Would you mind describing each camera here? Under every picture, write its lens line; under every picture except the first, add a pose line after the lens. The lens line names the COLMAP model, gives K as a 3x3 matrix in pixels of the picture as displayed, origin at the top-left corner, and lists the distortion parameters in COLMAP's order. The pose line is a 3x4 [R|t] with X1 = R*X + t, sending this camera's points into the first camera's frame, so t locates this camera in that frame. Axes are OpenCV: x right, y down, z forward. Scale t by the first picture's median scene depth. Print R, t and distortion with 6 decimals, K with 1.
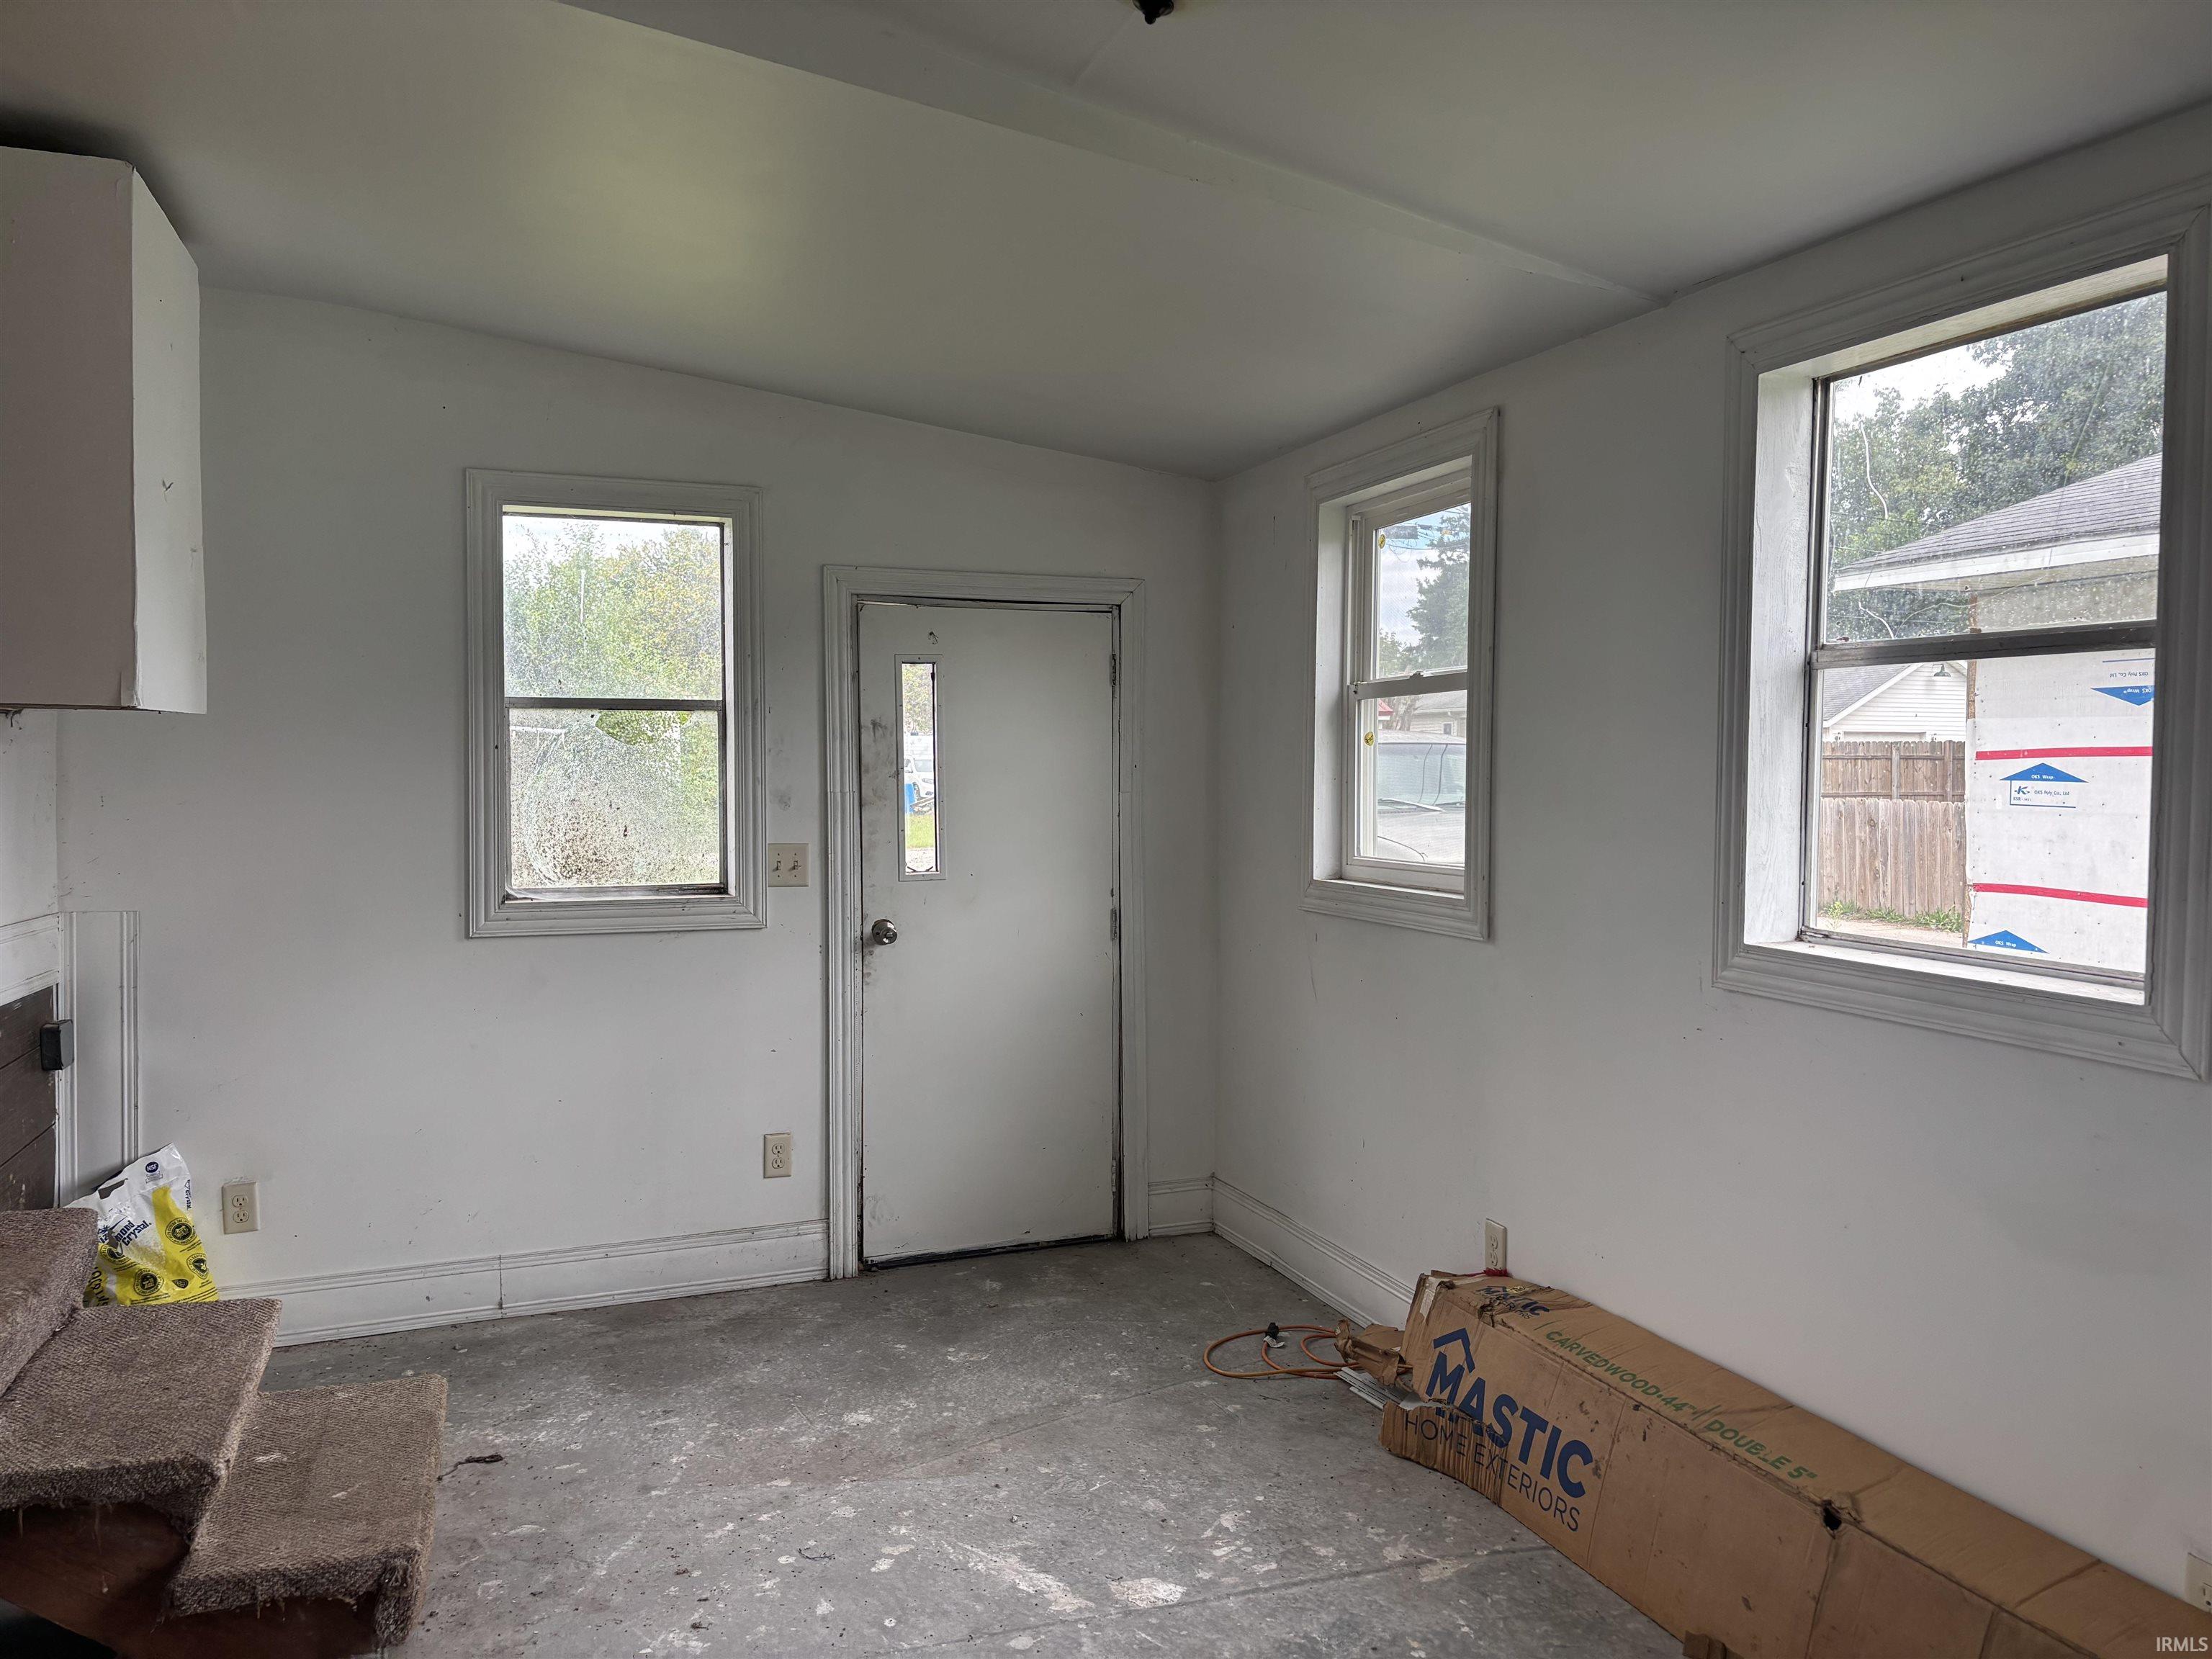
lens RADIAL K [[1671.9, 0, 1118.0], [0, 1671.9, 832.6], [0, 0, 1]] dist [0.081408, -0.089560]
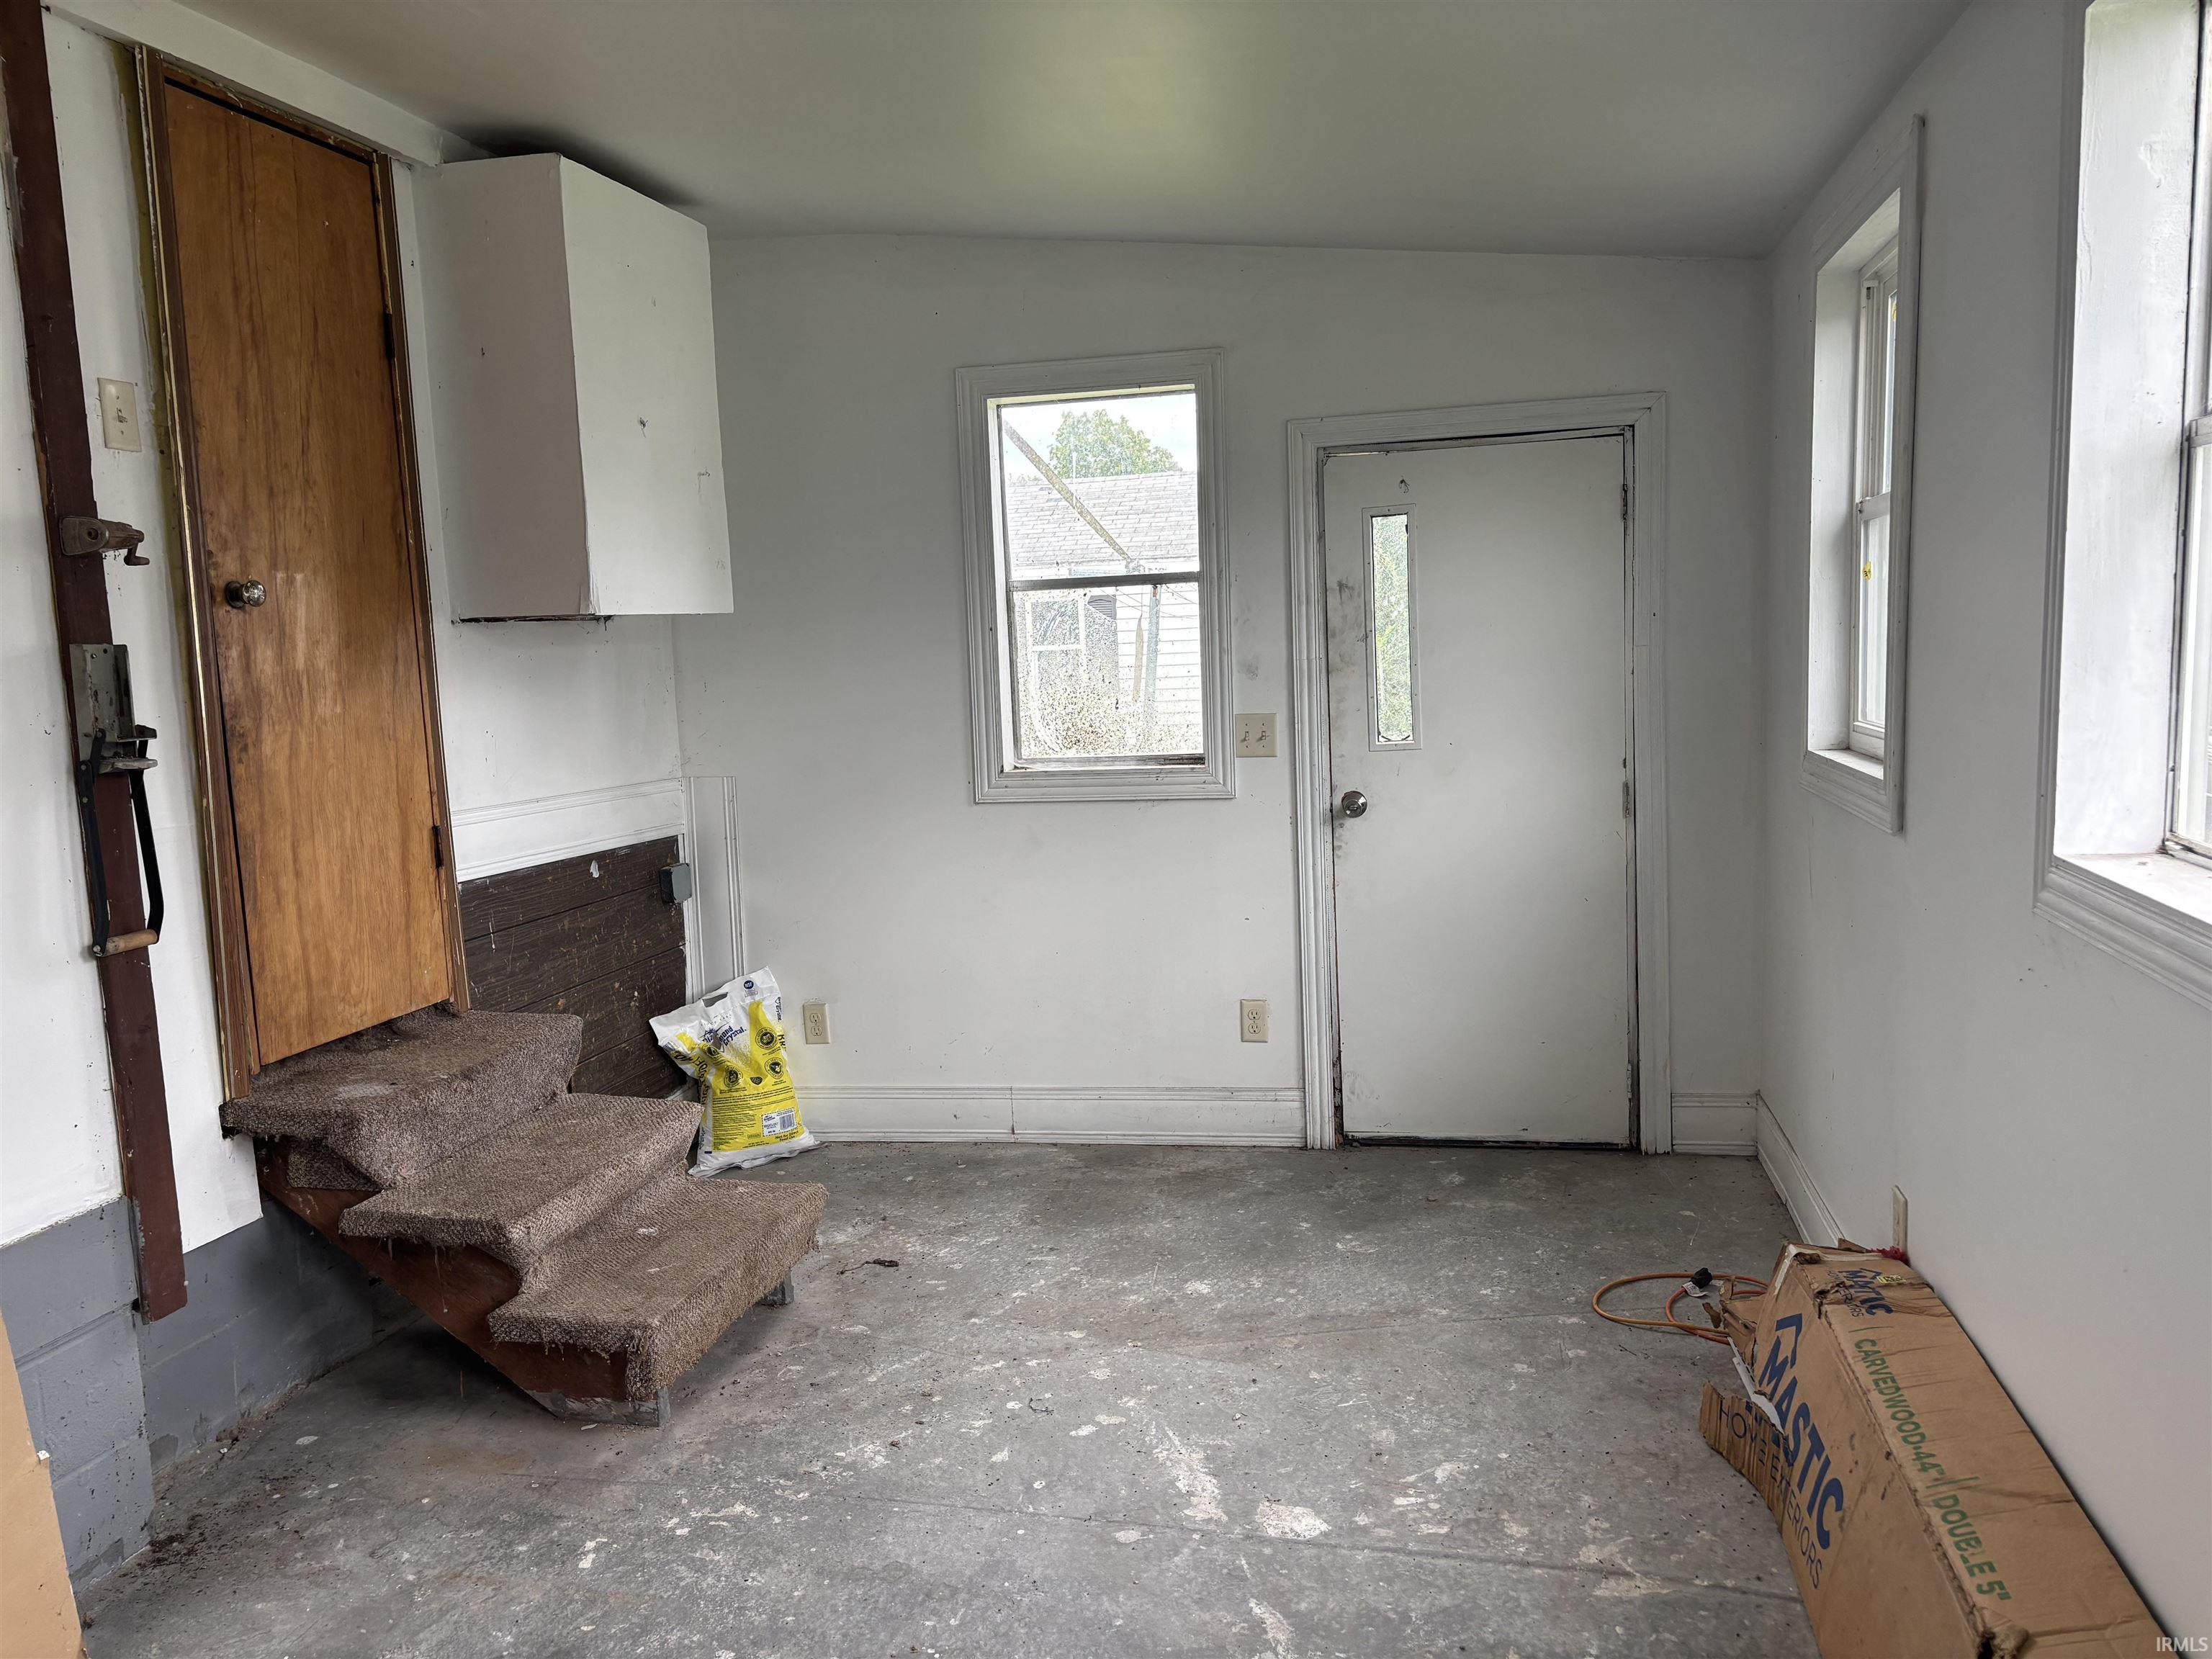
lens RADIAL K [[1660.6, 0, 1108.8], [0, 1660.6, 838.8], [0, 0, 1]] dist [0.044134, -0.007089]
pose [[0.835919, 0.028809, -0.548096, 0.289955], [0.021422, 0.996148, 0.085031, -0.005183], [0.548434, -0.082820, 0.832082, 0.139820]]
